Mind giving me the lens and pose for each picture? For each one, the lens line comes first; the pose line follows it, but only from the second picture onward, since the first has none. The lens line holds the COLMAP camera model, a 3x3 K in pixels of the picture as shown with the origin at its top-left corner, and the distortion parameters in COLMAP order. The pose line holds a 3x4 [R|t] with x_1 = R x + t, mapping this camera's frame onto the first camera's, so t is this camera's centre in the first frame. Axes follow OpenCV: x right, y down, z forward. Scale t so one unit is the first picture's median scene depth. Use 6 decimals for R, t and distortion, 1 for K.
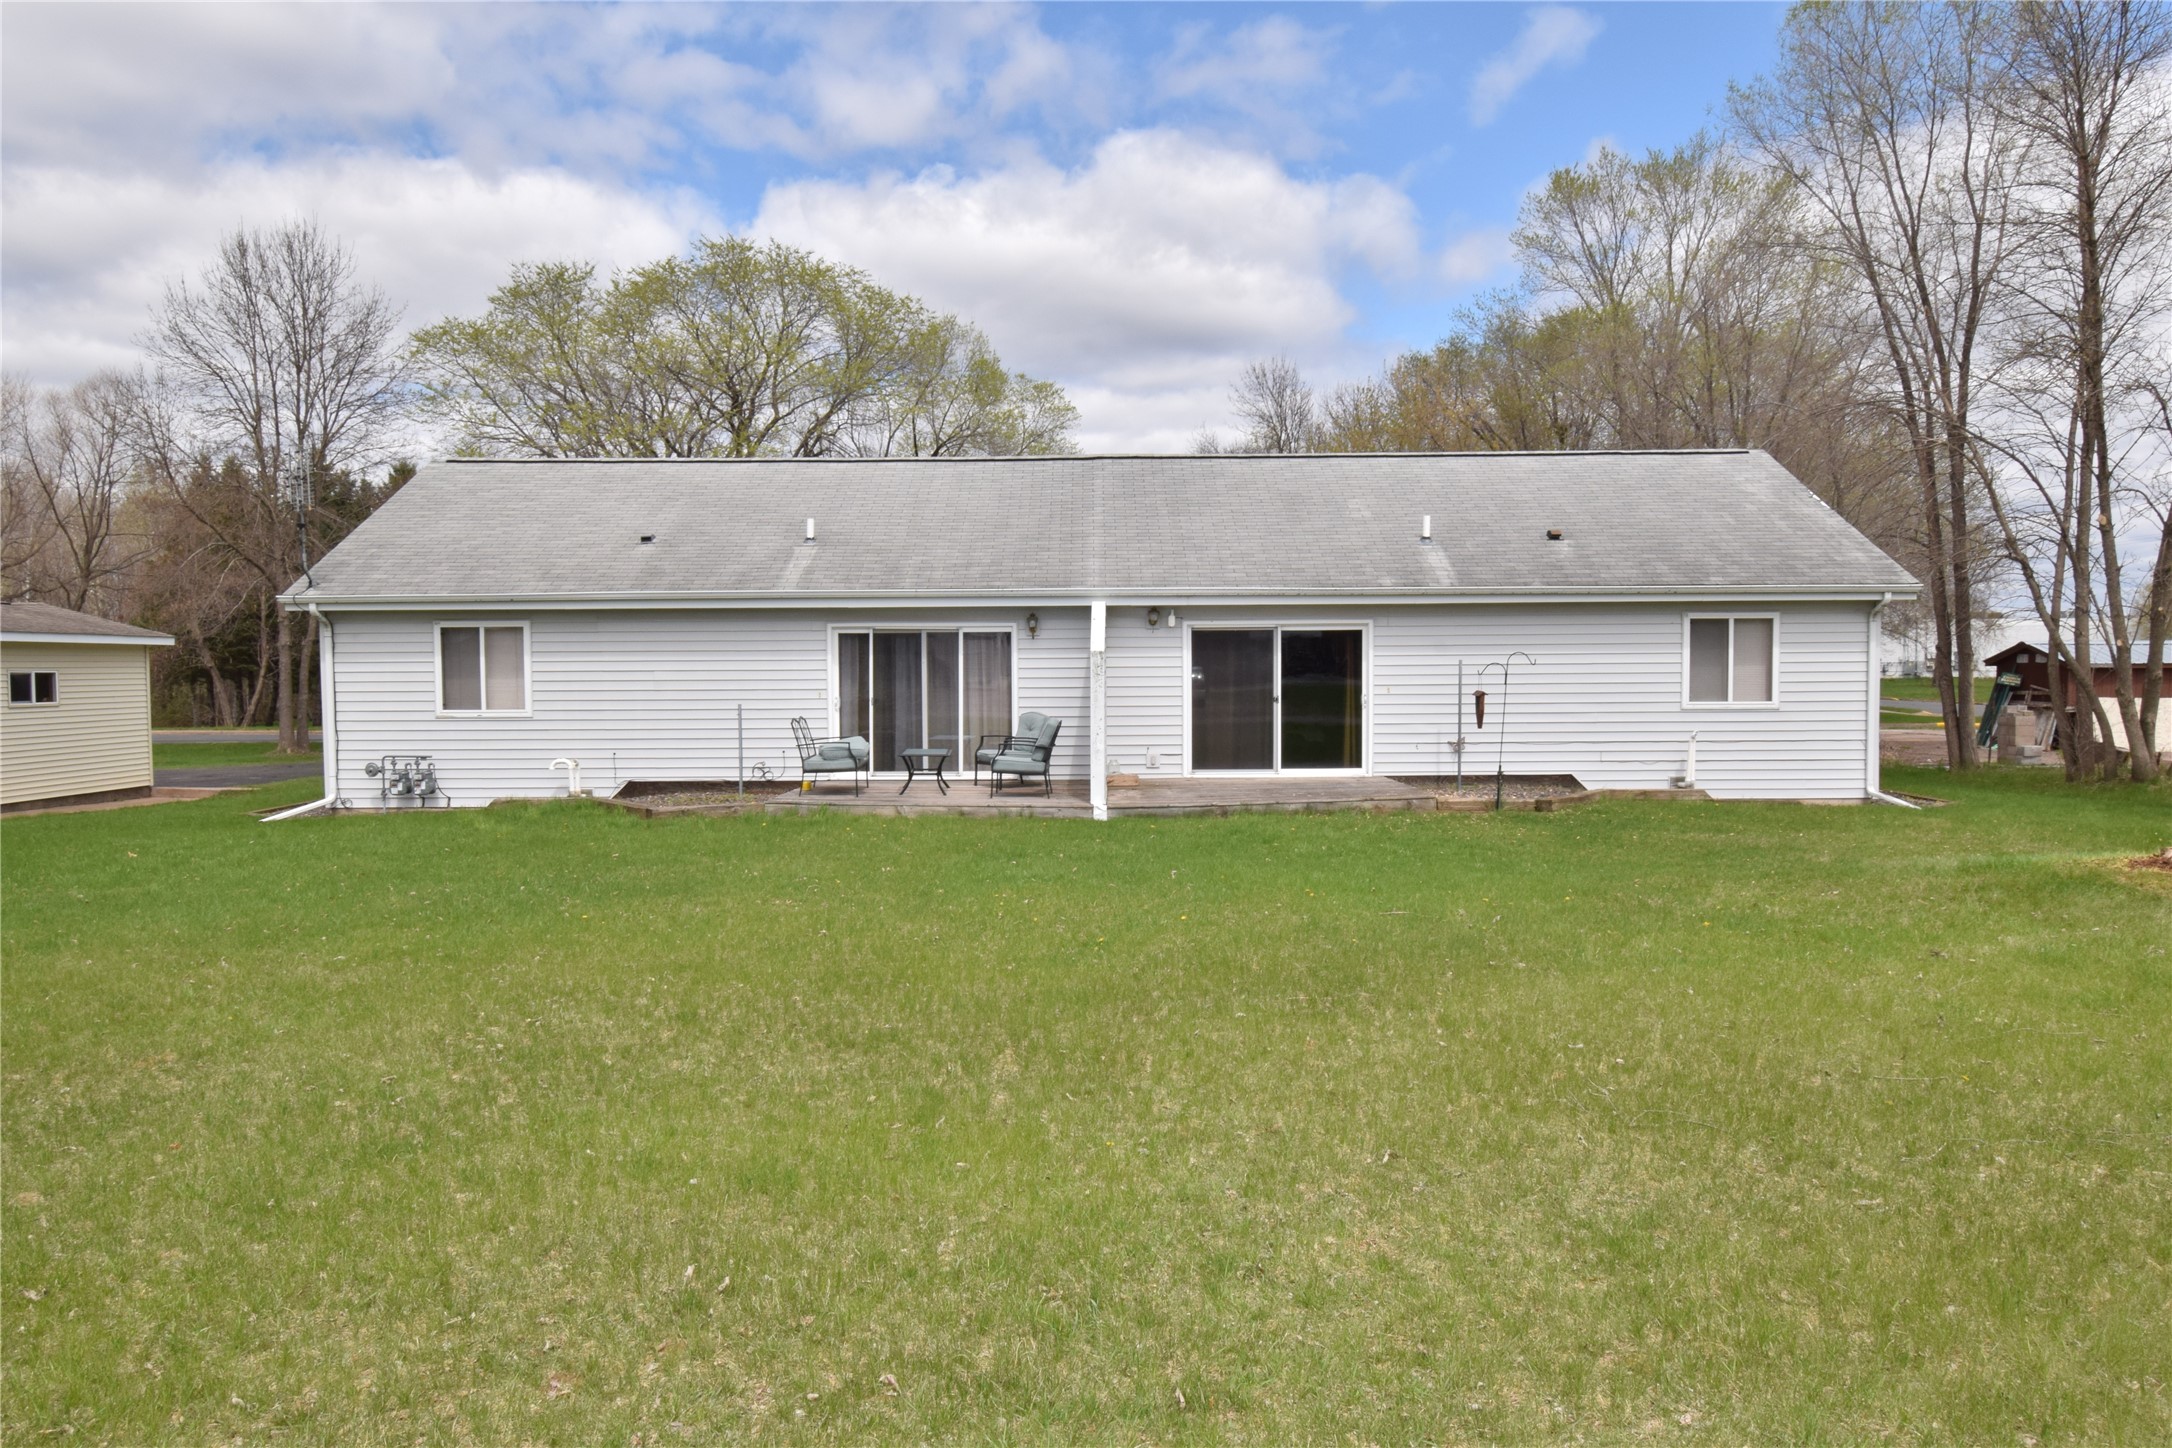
lens RADIAL K [[1588.9, 0, 1095.7], [0, 1588.9, 746.2], [0, 0, 1]] dist [0.006425, -0.014990]
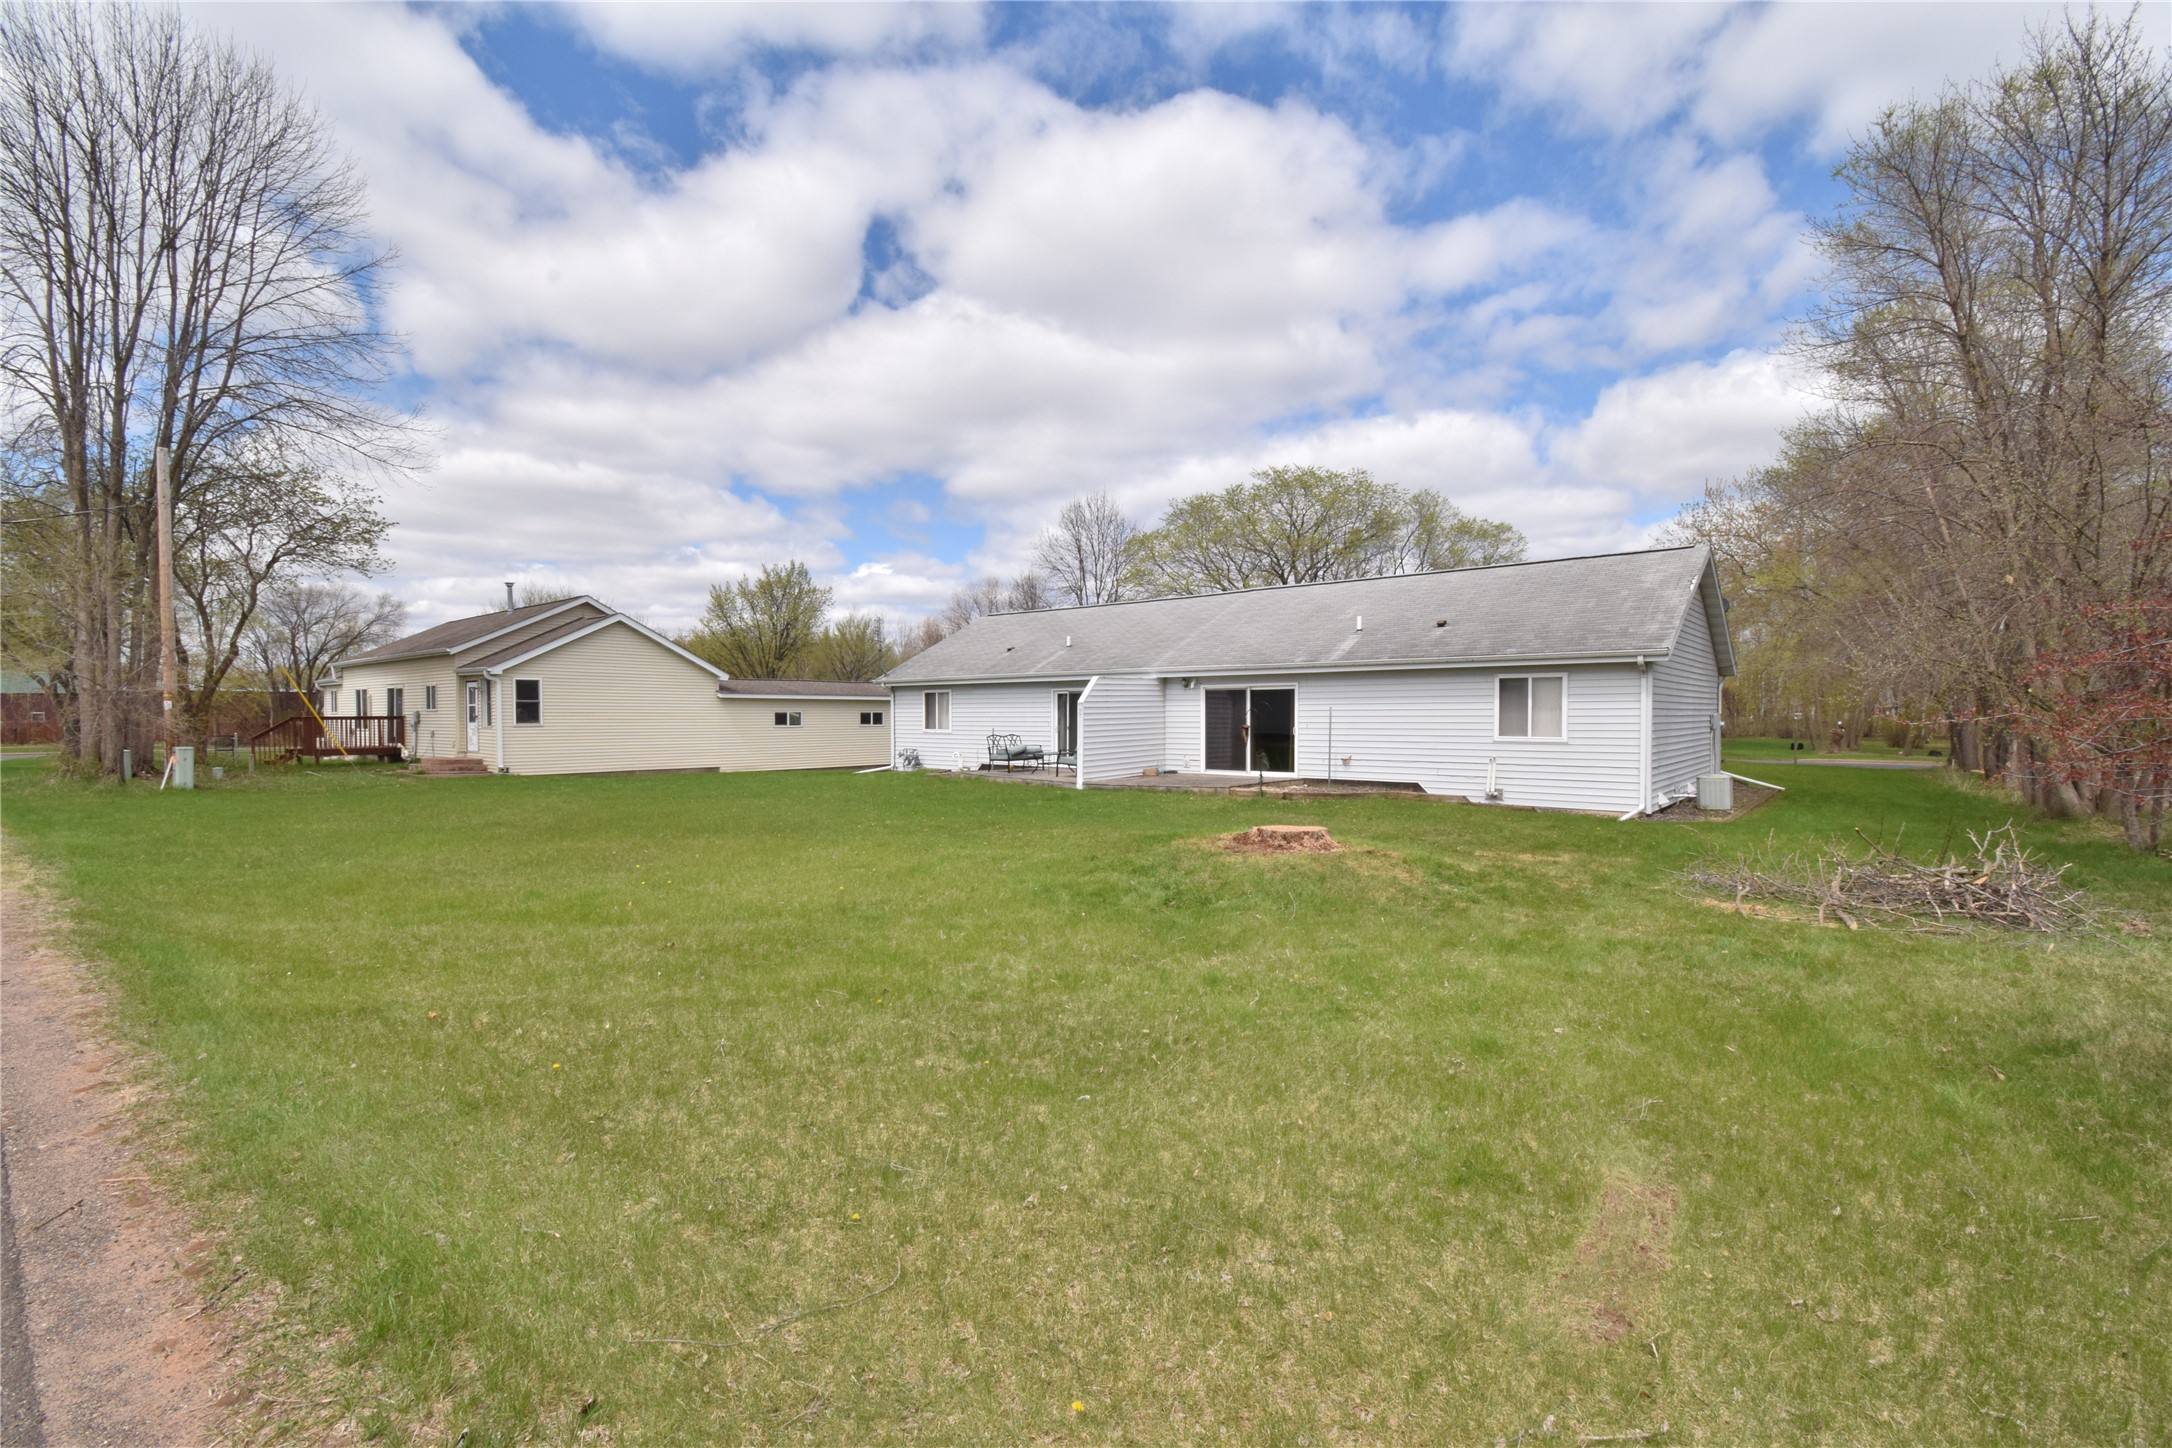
lens RADIAL K [[989.1, 0, 1078.9], [0, 989.1, 712.0], [0, 0, 1]] dist [0.009843, -0.000543]
pose [[0.763955, 0.003735, -0.645259, 0.659554], [-0.037840, 0.998522, -0.039021, -0.000236], [0.644159, 0.054227, 0.762967, 0.071156]]
